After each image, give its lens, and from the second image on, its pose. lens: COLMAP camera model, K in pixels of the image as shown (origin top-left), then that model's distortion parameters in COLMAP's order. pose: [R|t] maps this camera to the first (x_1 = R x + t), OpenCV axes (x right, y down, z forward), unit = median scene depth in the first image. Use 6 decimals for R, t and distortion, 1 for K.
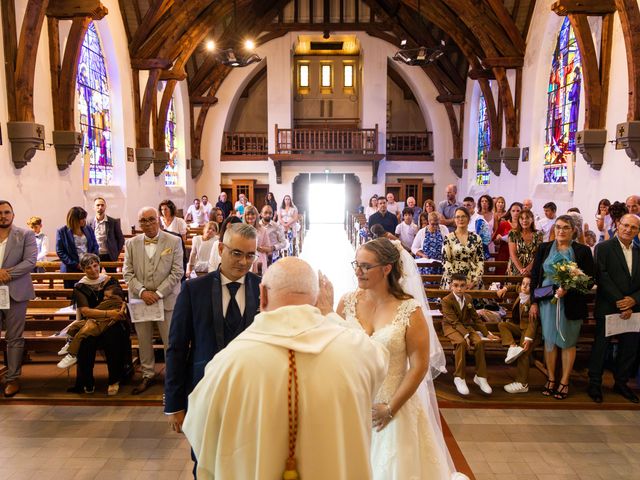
lens RADIAL K [[489.3, 0, 319.7], [0, 489.3, 234.9], [0, 0, 1]] dist [0.012178, 0.002650]
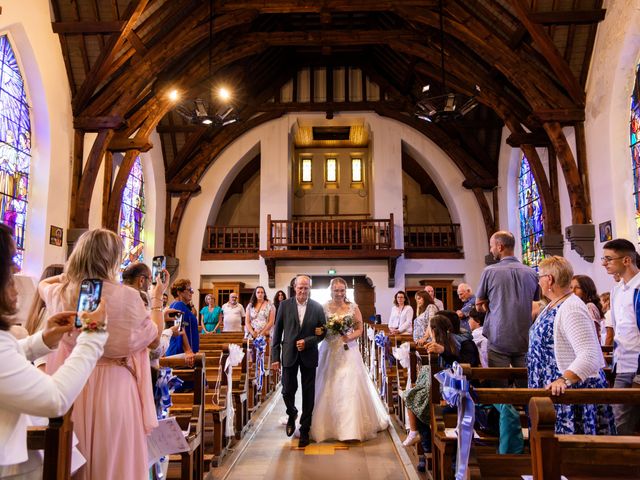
lens RADIAL K [[489.3, 0, 325.0], [0, 489.3, 242.1], [0, 0, 1]] dist [0.012178, 0.002650]
pose [[0.999894, -0.005042, -0.013663, 0.015678], [0.001667, 0.971612, -0.236574, 0.013127], [0.014468, 0.236526, 0.971517, 0.212928]]
